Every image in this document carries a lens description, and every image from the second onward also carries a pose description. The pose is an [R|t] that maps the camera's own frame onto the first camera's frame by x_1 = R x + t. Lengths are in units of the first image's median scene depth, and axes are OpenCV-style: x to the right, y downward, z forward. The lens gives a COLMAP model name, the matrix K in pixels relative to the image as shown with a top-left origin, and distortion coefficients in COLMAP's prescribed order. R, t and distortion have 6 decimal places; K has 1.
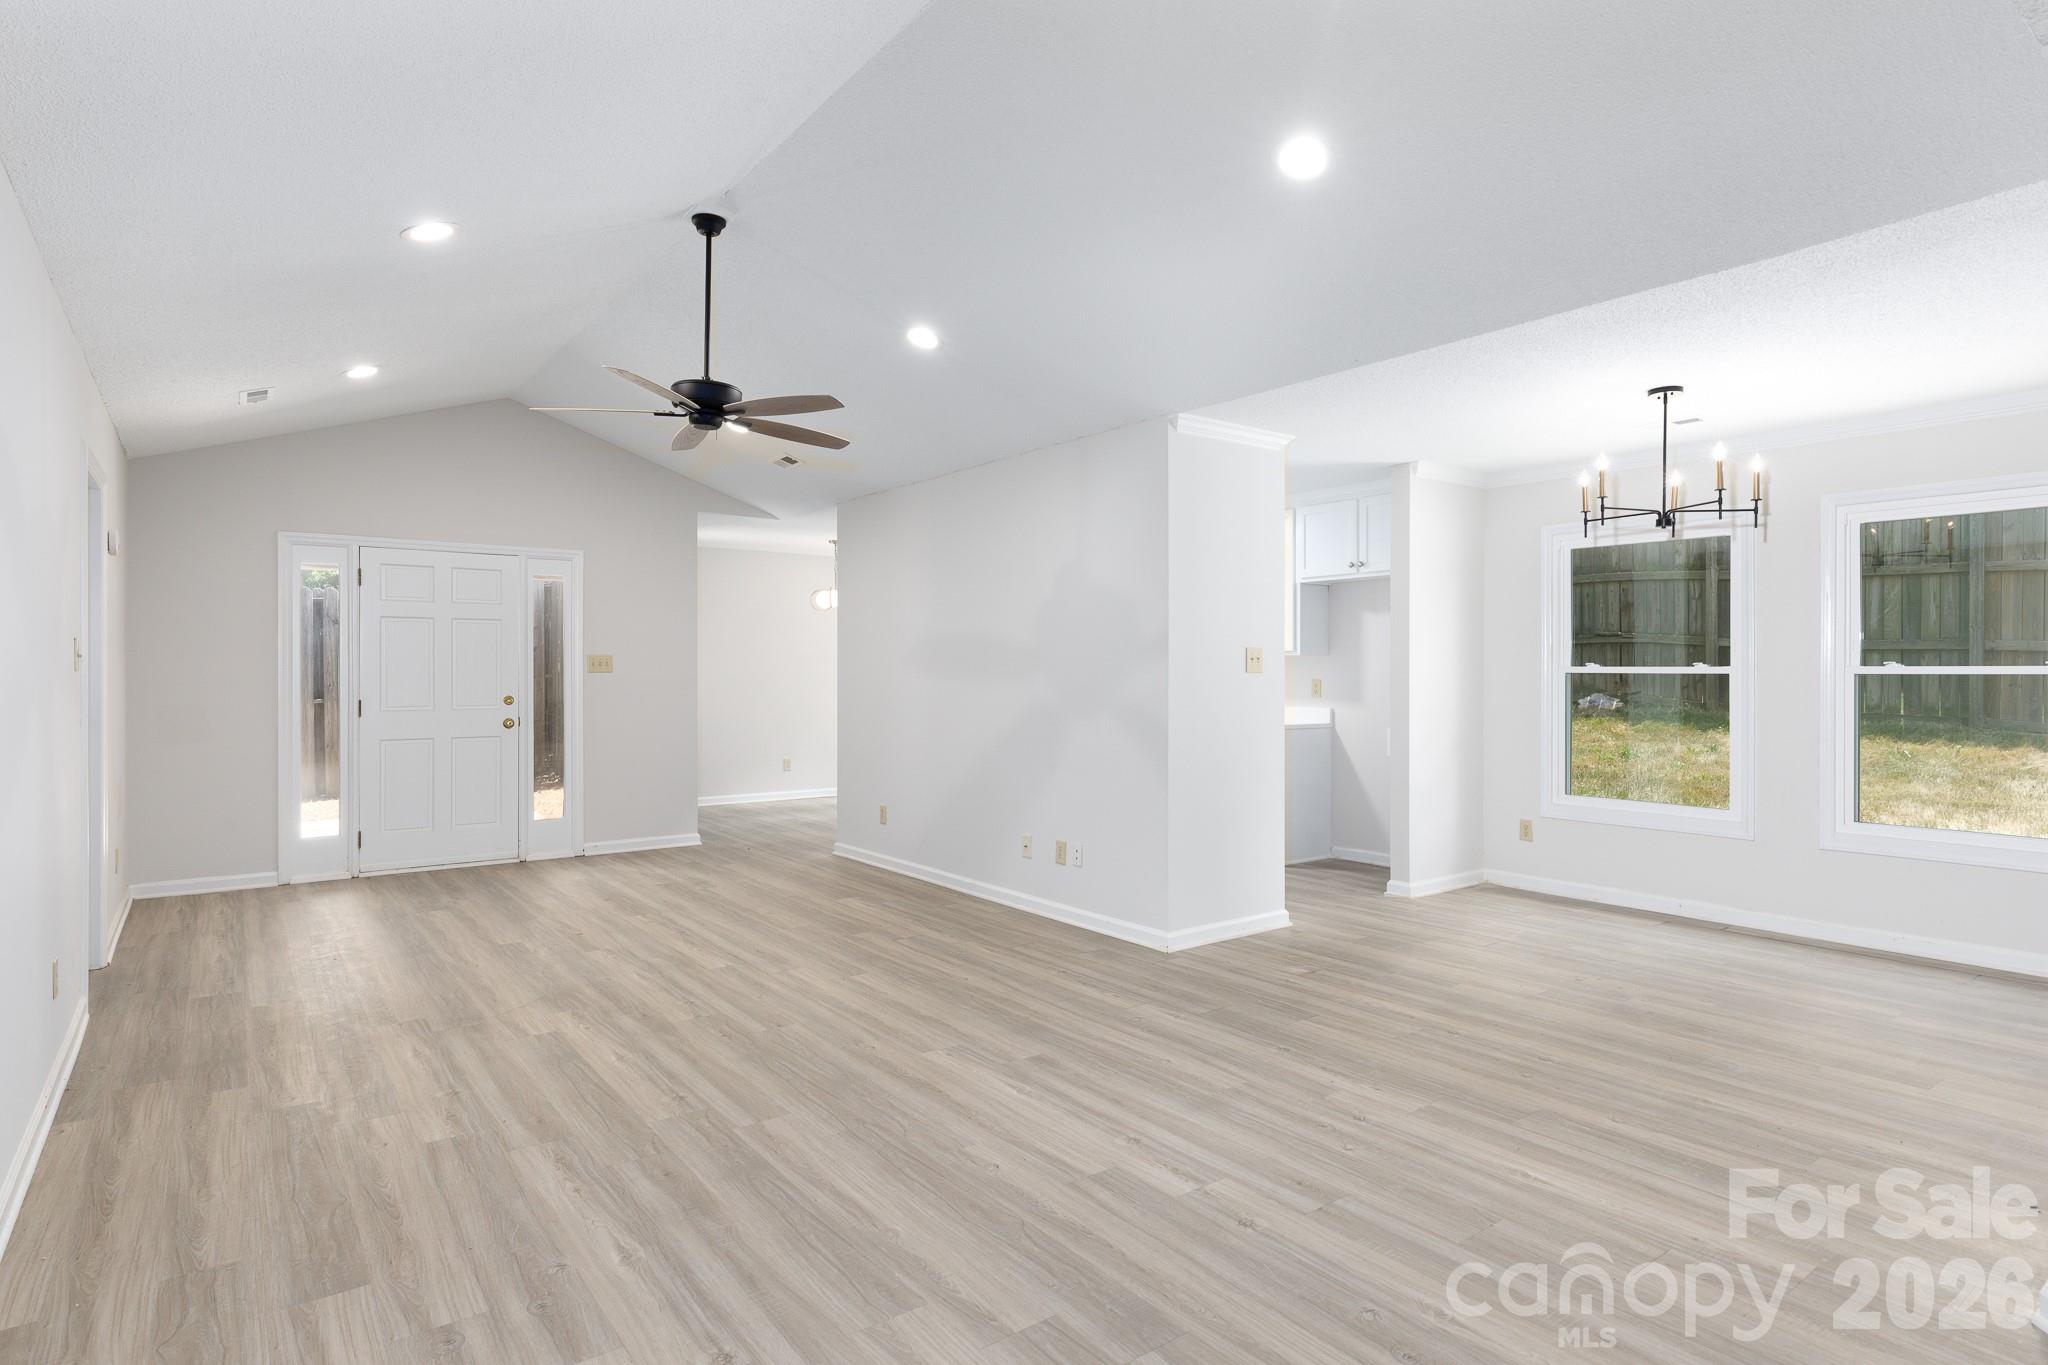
lens RADIAL K [[1082.8, 0, 1020.4], [0, 1082.8, 669.9], [0, 0, 1]] dist [0.003954, -0.000636]
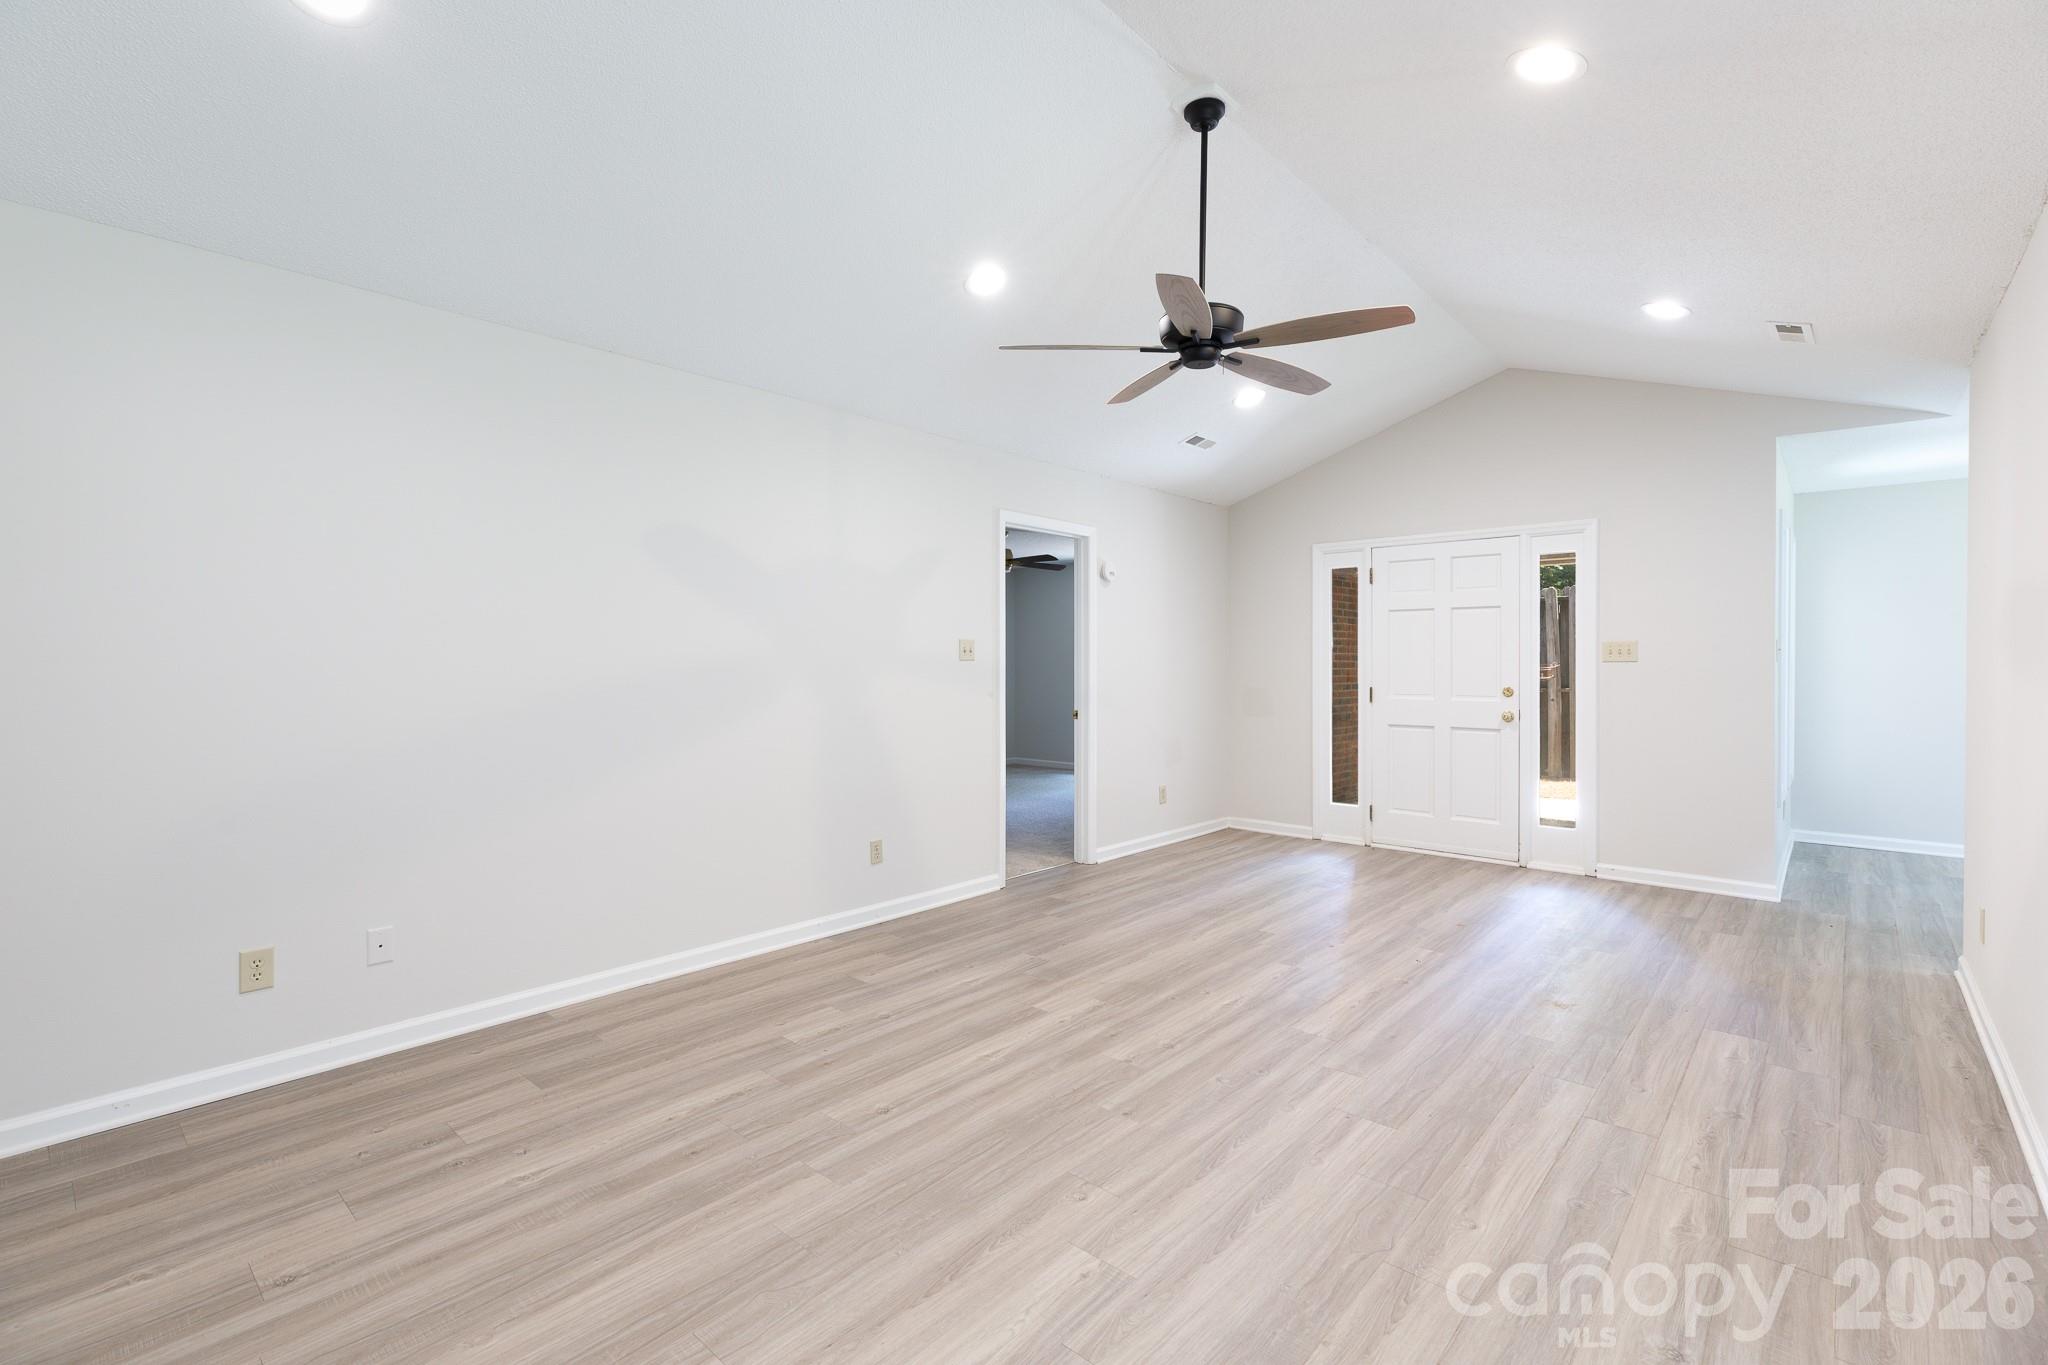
lens RADIAL K [[915.5, 0, 1025.8], [0, 915.5, 670.3], [0, 0, 1]] dist [0.002790, 0.000632]
pose [[0.202438, 0.008477, -0.979258, 0.257820], [0.000858, 0.999961, 0.008833, 0.002497], [0.979295, -0.002628, 0.202423, 0.507715]]
